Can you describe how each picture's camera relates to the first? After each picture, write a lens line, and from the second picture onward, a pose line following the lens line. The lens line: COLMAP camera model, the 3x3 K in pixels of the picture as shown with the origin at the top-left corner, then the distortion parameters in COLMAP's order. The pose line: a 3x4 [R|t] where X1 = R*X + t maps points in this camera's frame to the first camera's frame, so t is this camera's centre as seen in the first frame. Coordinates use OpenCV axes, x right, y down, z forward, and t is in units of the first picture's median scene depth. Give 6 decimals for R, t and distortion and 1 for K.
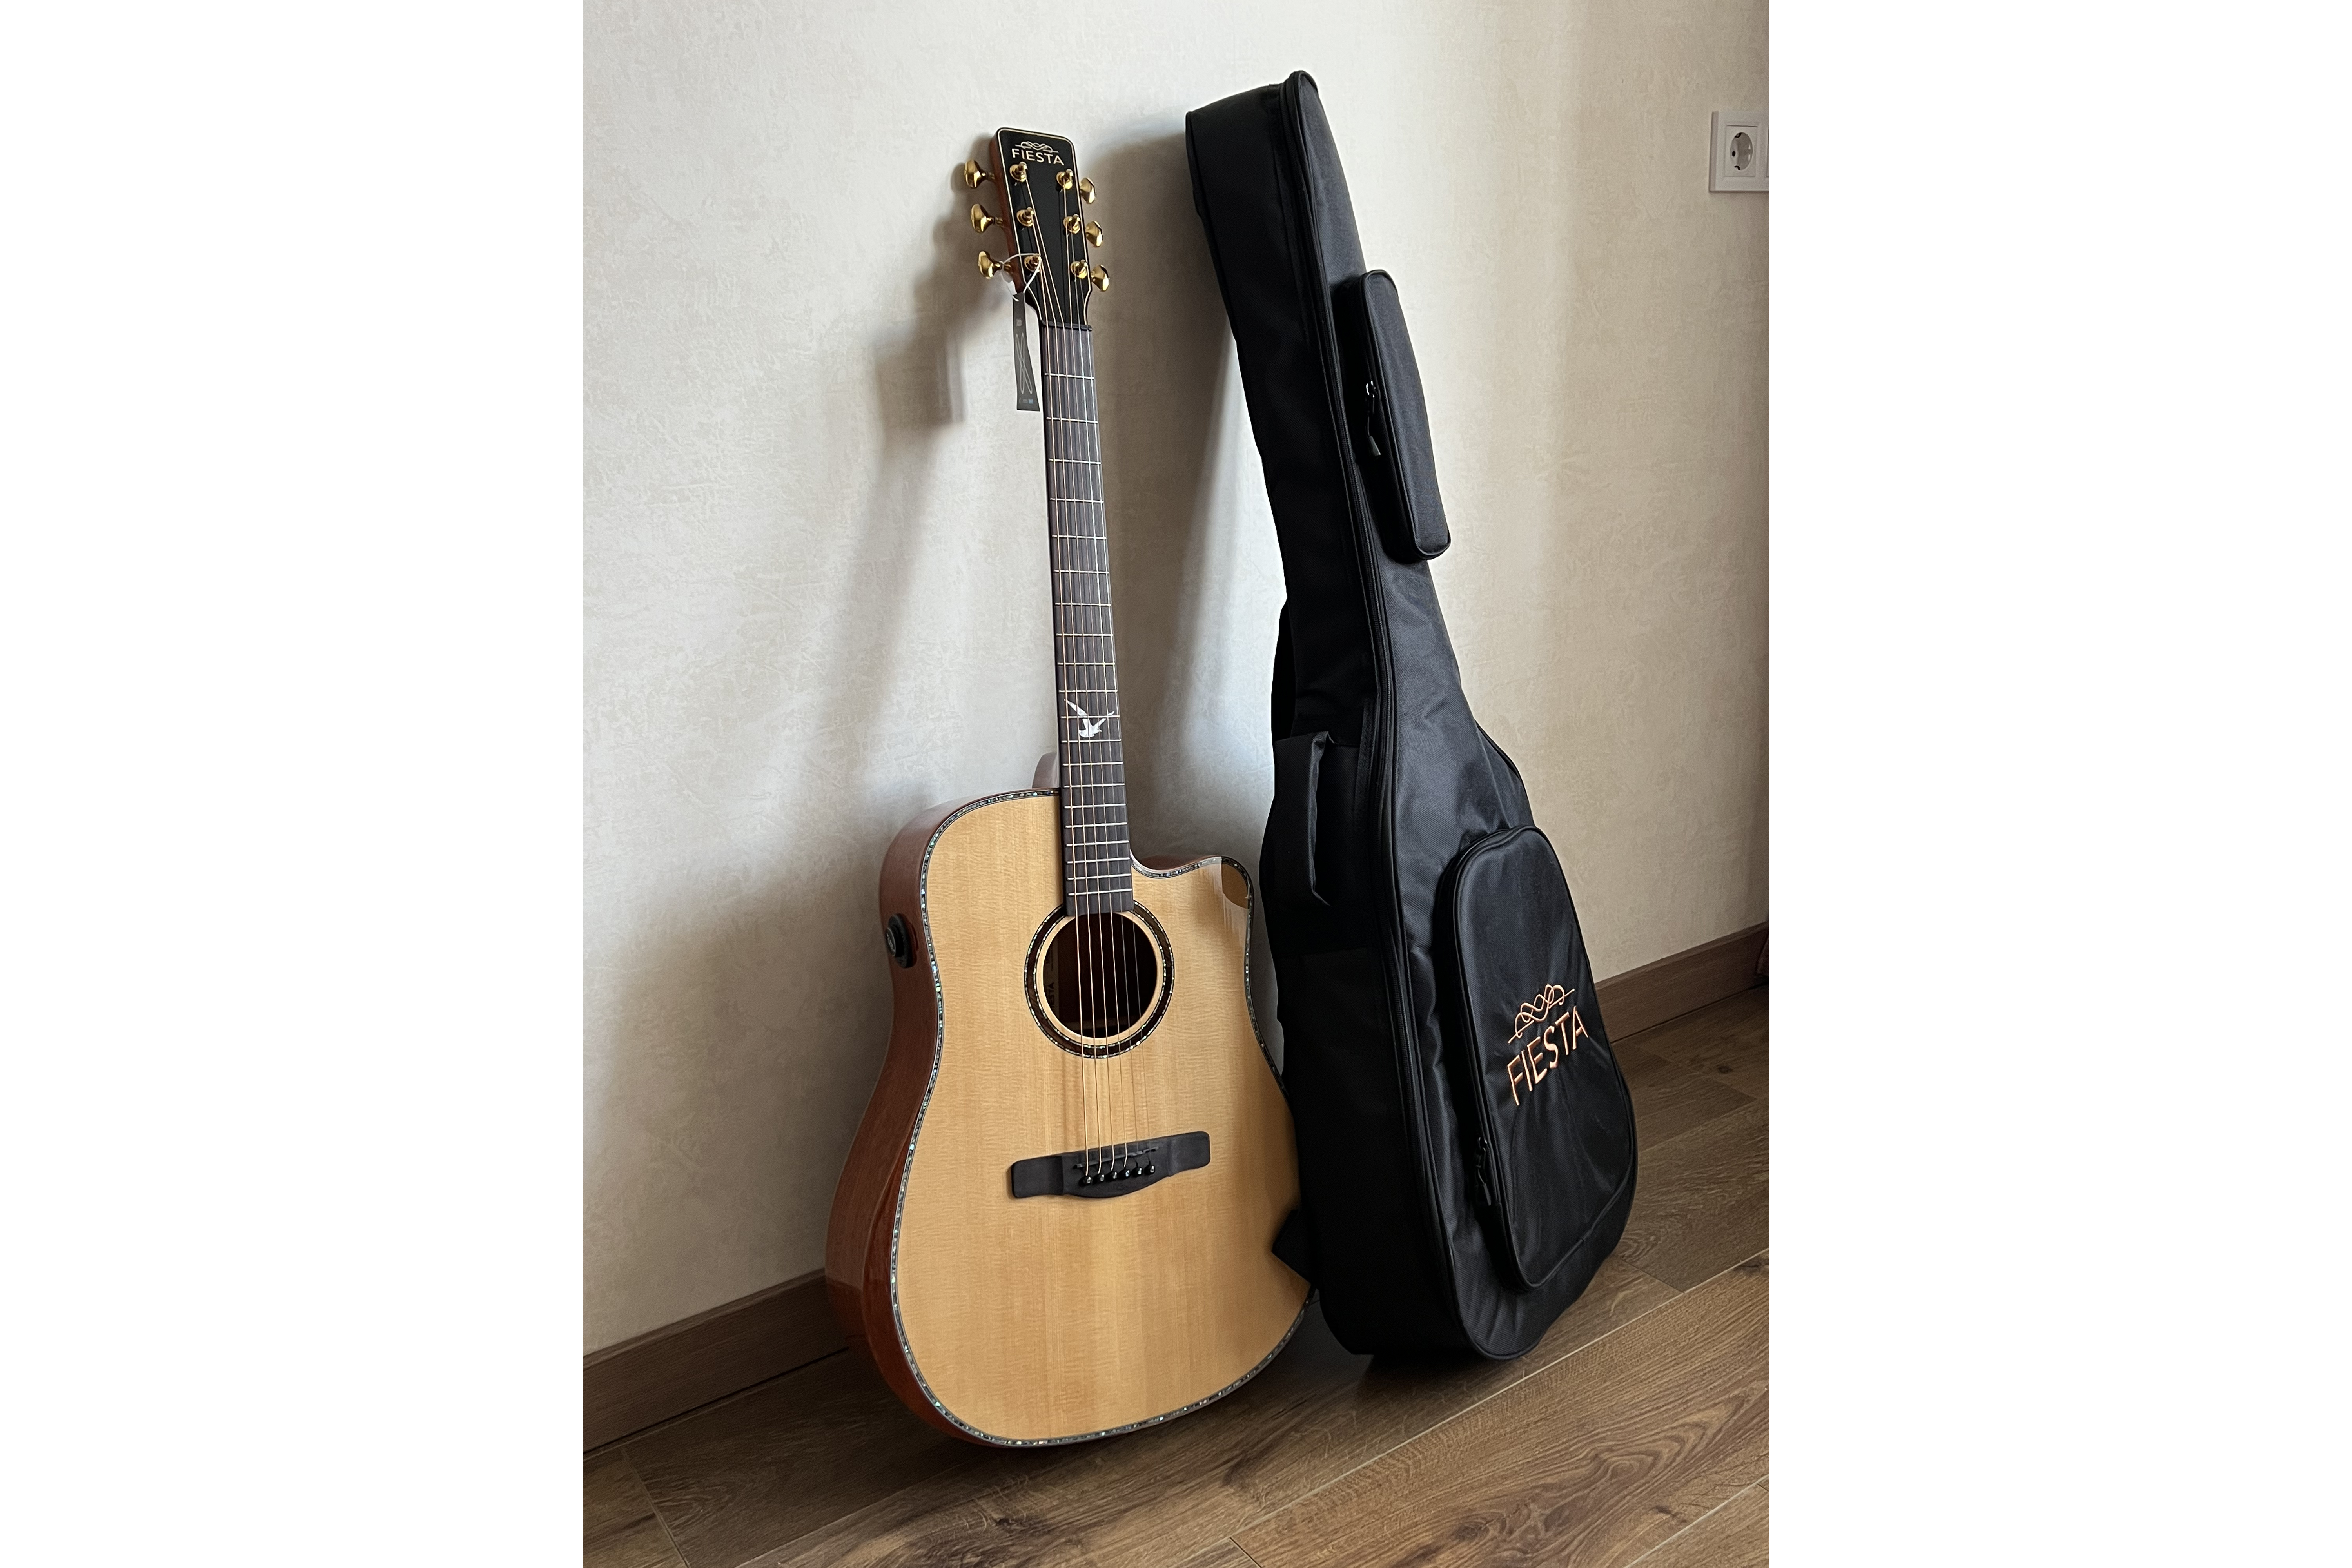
lens RADIAL K [[1627.6, 0, 1174.7], [0, 1627.6, 789.9], [0, 0, 1]] dist [0.003321, -0.002194]
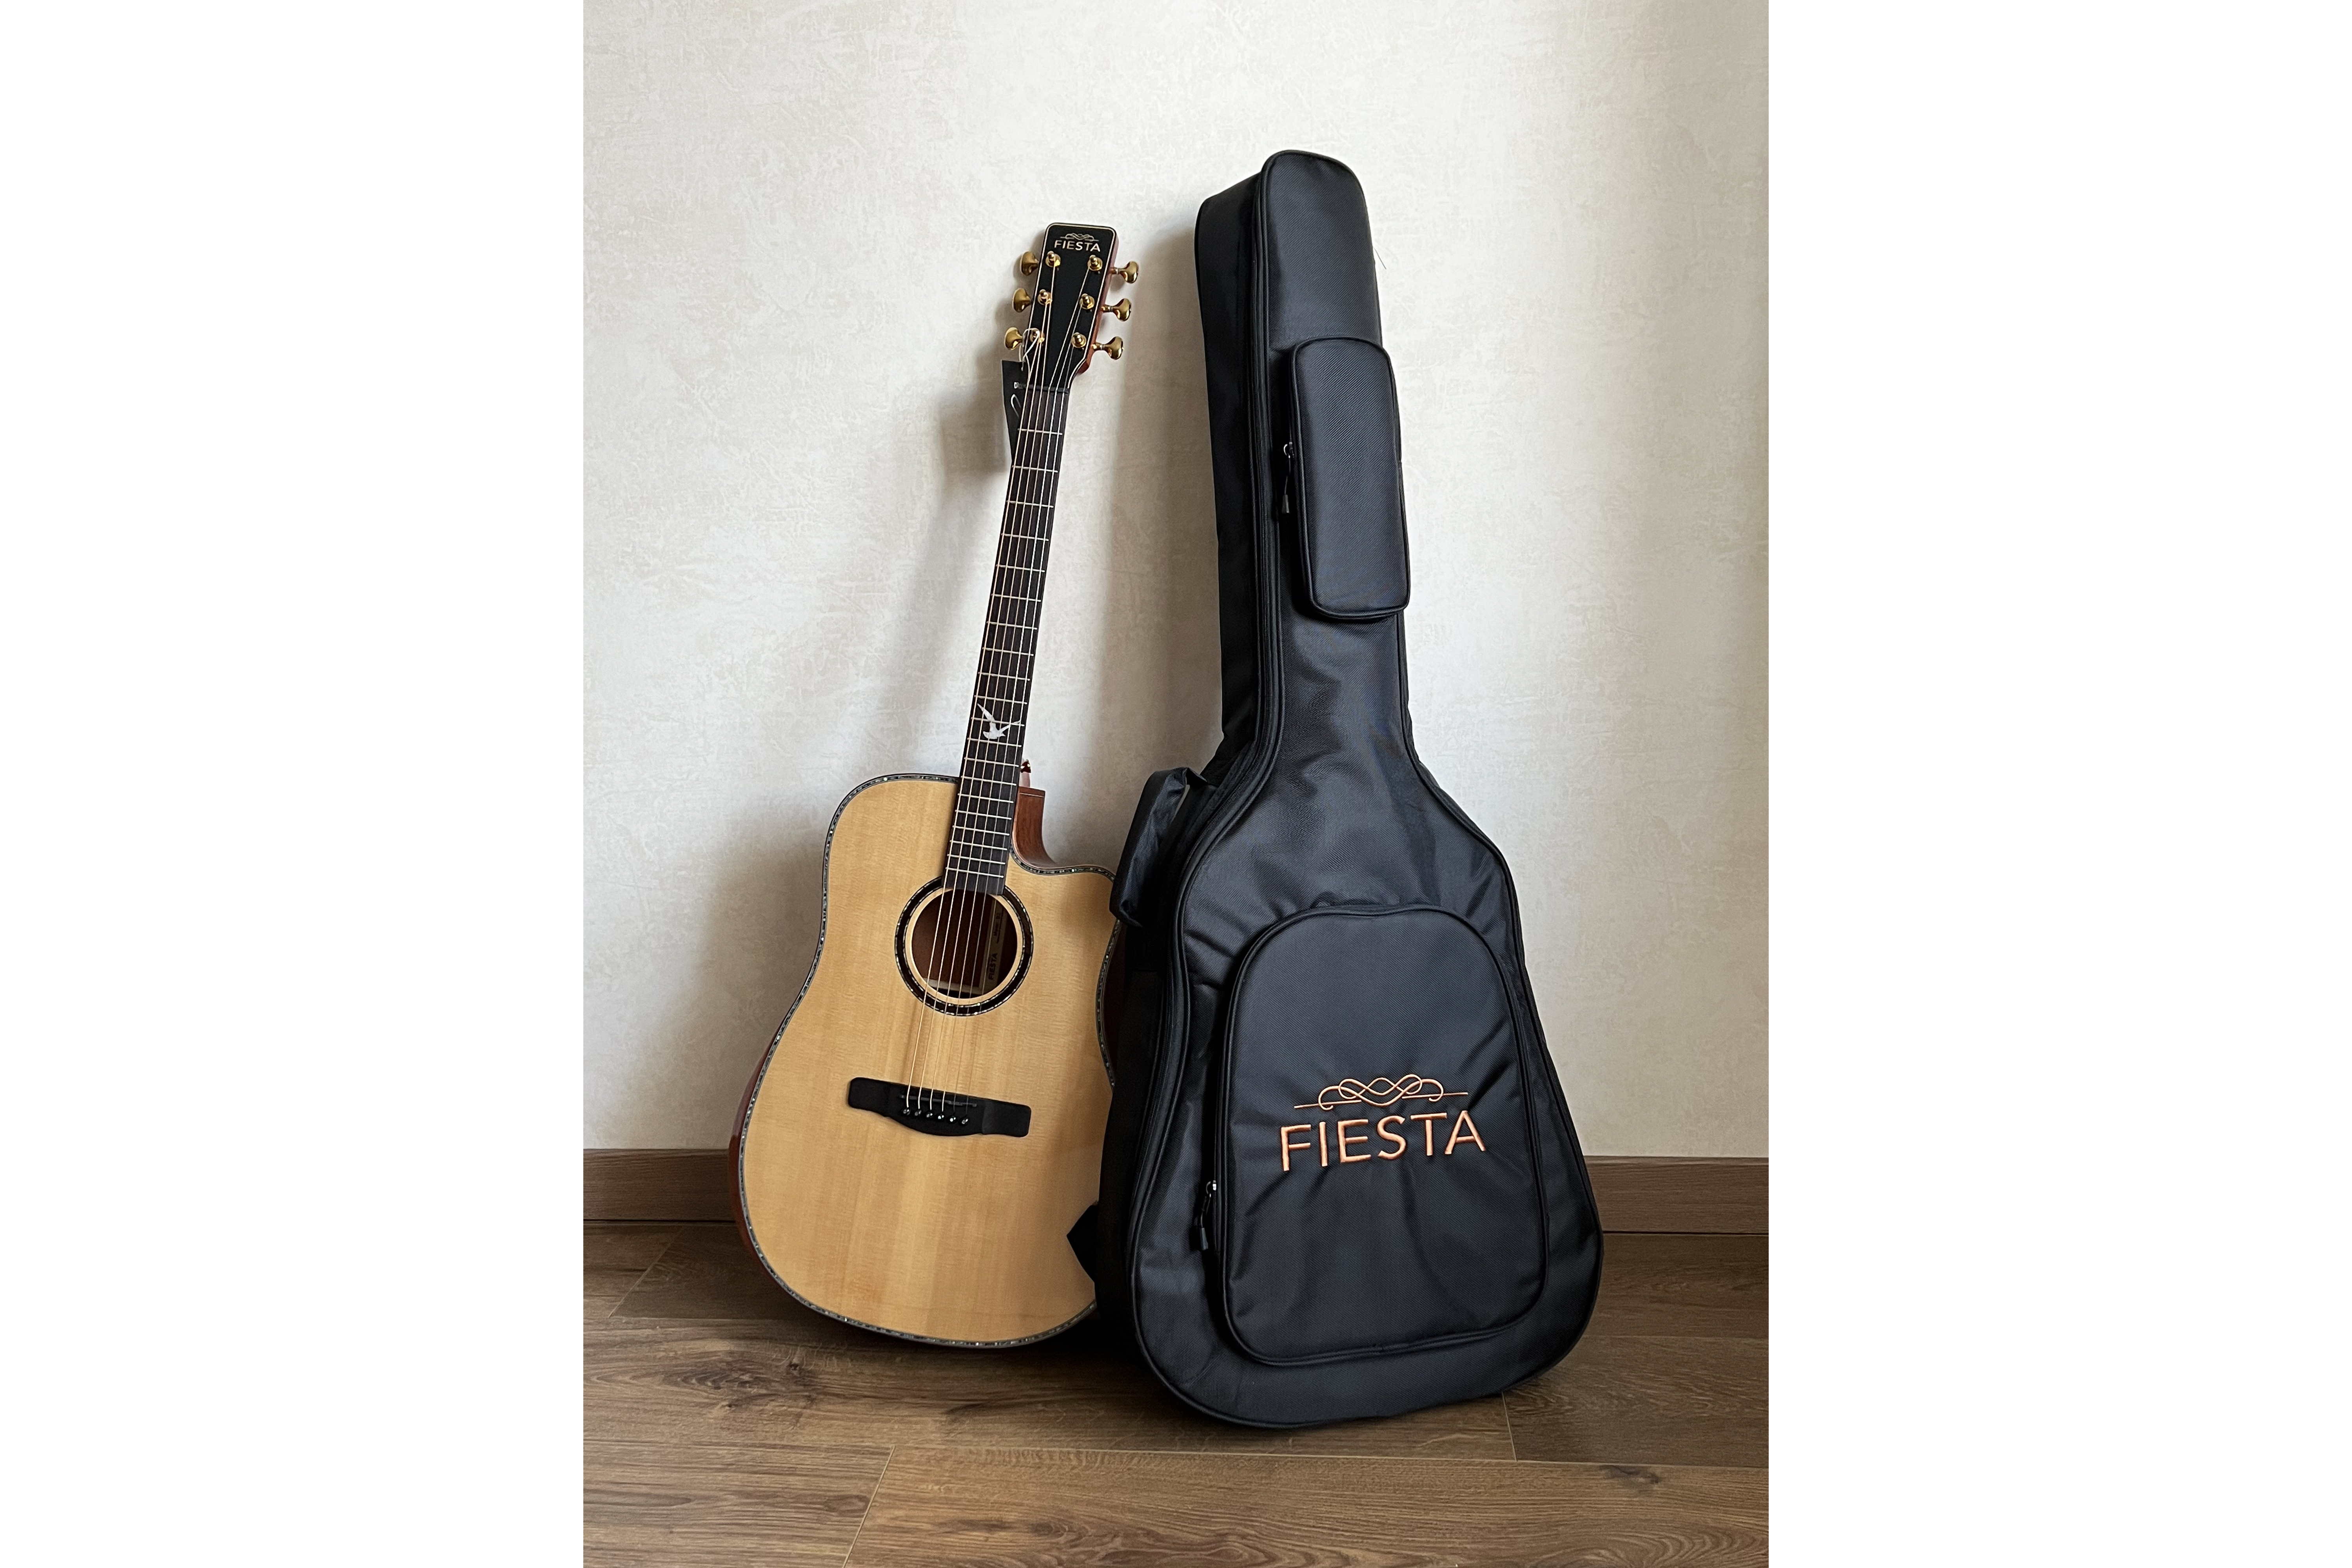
lens RADIAL K [[1626.7, 0, 1176.0], [0, 1626.7, 784.0], [0, 0, 1]] dist [0.004091, -0.001444]
pose [[0.774639, 0.145620, -0.615409, 0.769667], [-0.176370, 0.984264, 0.010895, -0.037004], [0.607312, 0.100100, 0.788132, 0.172575]]
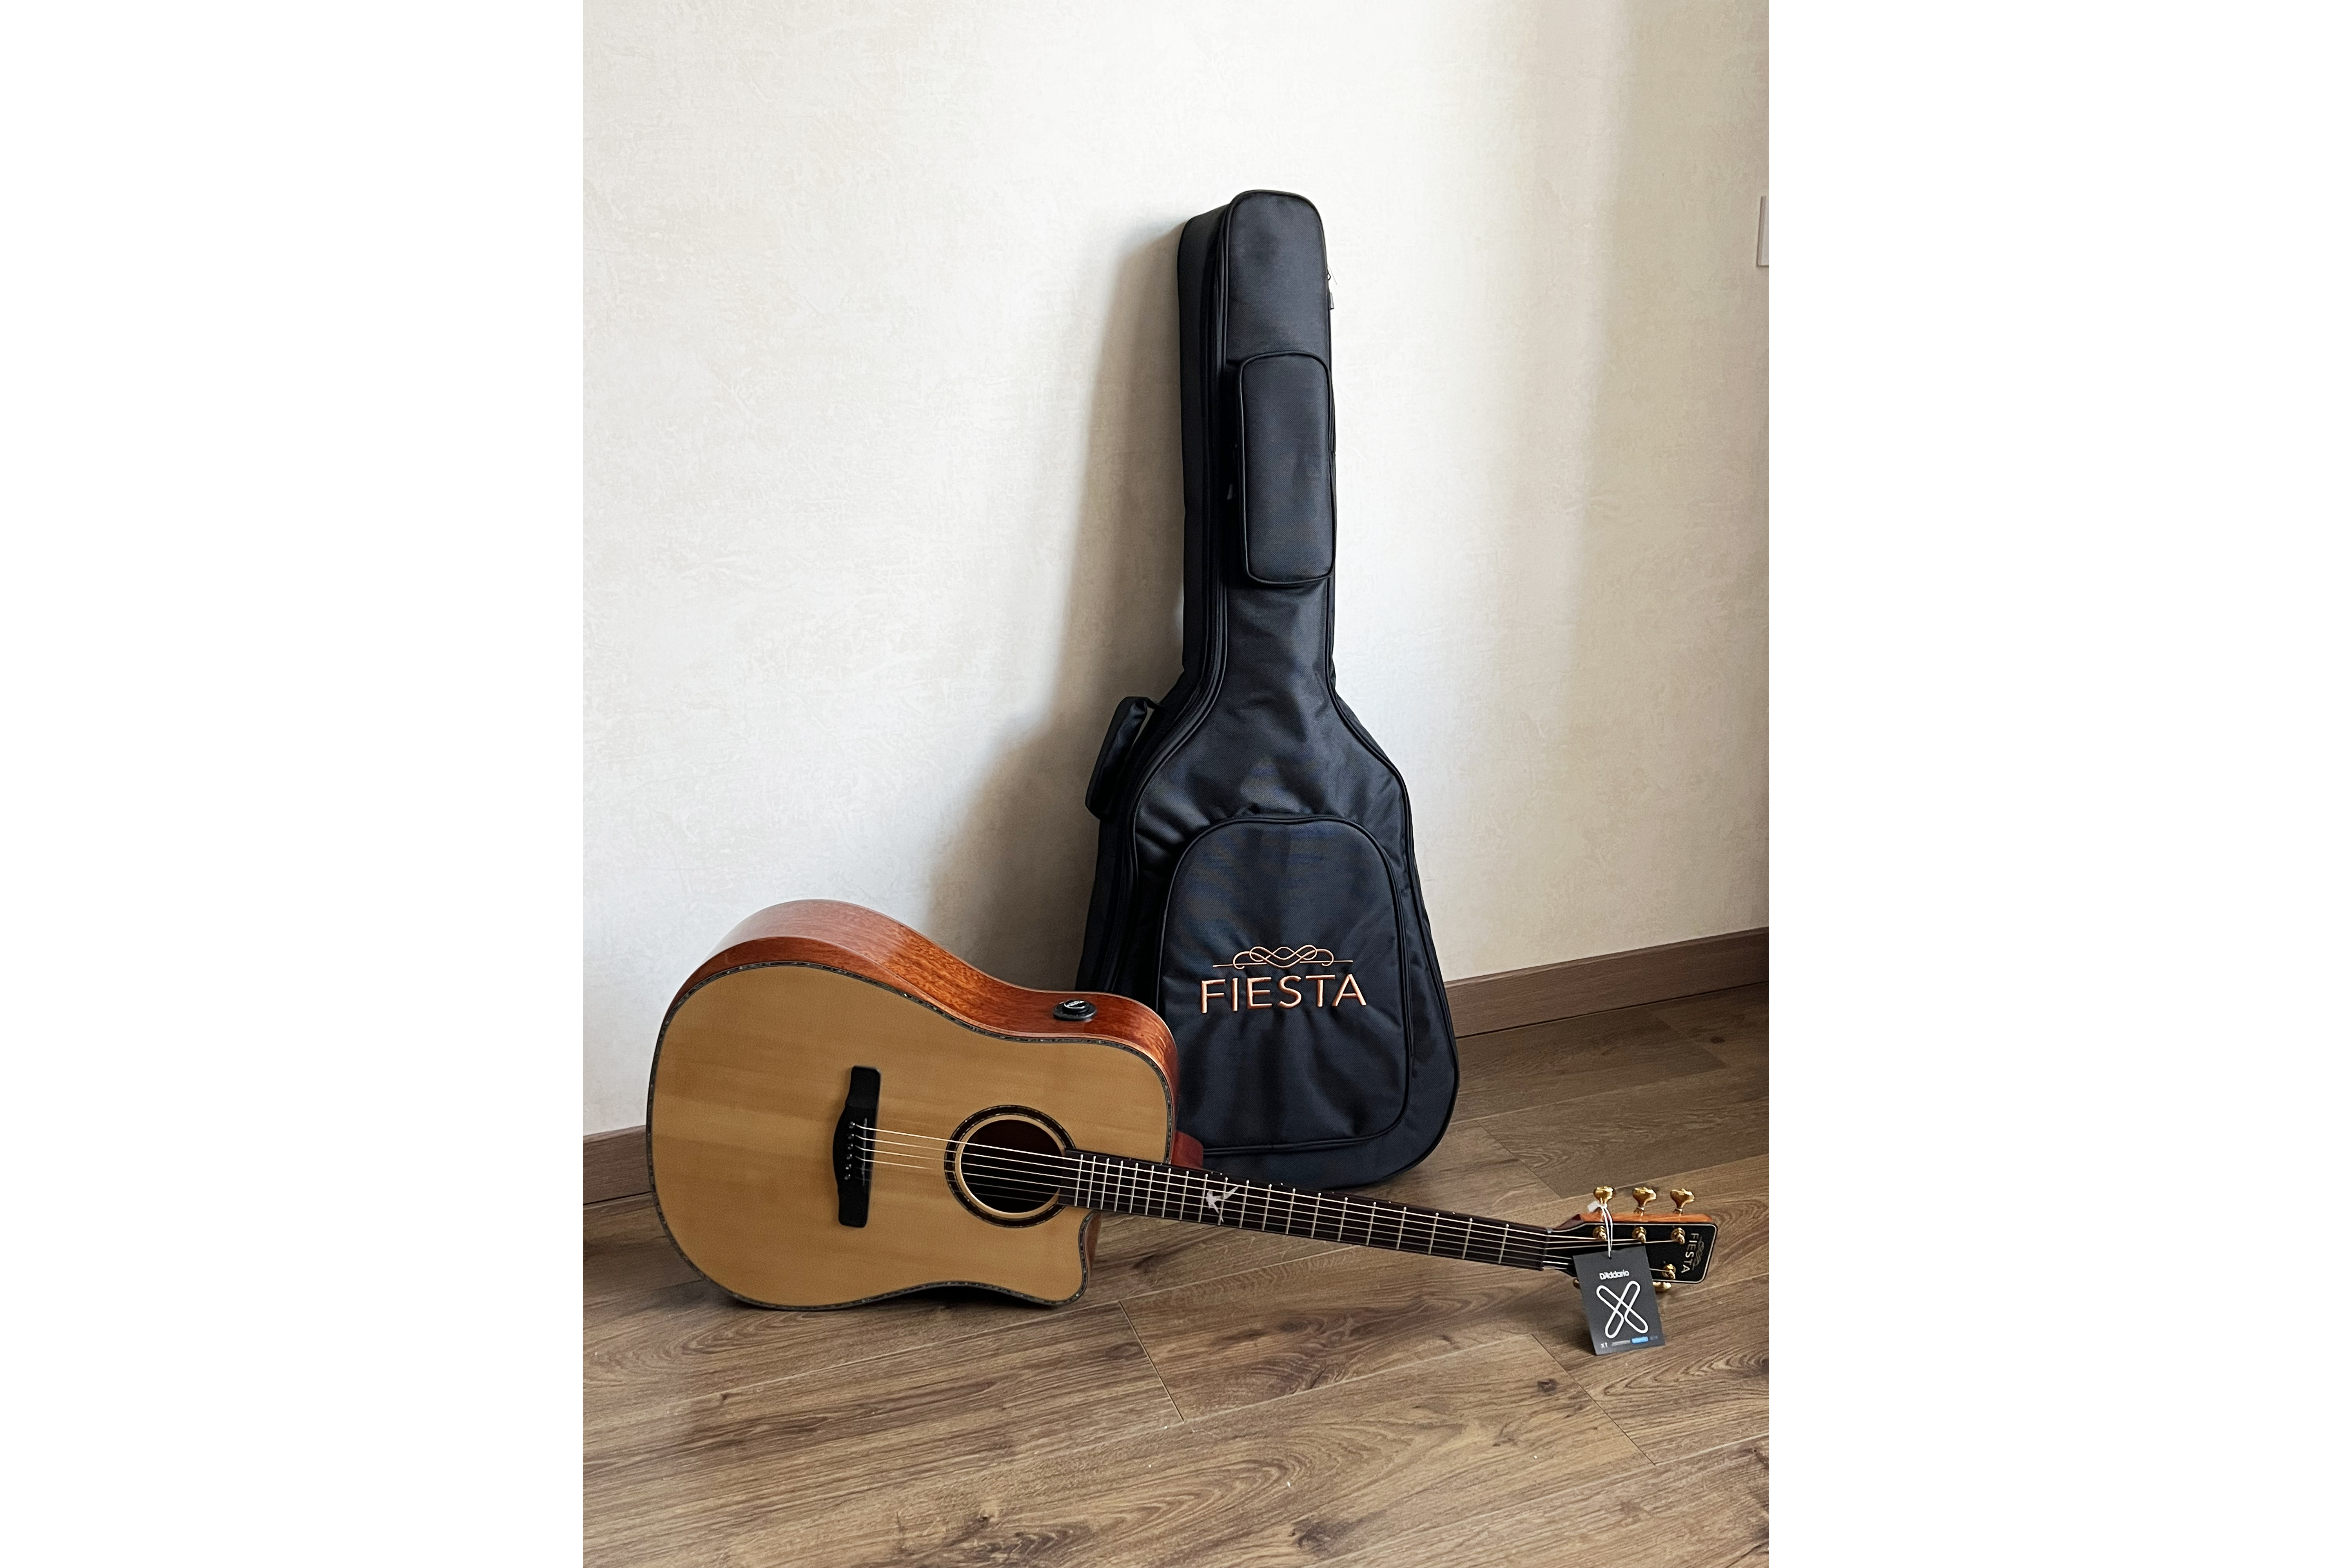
lens RADIAL K [[1607.4, 0, 1176.1], [0, 1607.4, 778.8], [0, 0, 1]] dist [0.002980, -0.001507]
pose [[0.965633, 0.091477, -0.243280, 0.345191], [-0.086676, 0.995773, 0.030391, -0.016044], [0.245032, -0.008260, 0.969480, -0.263683]]
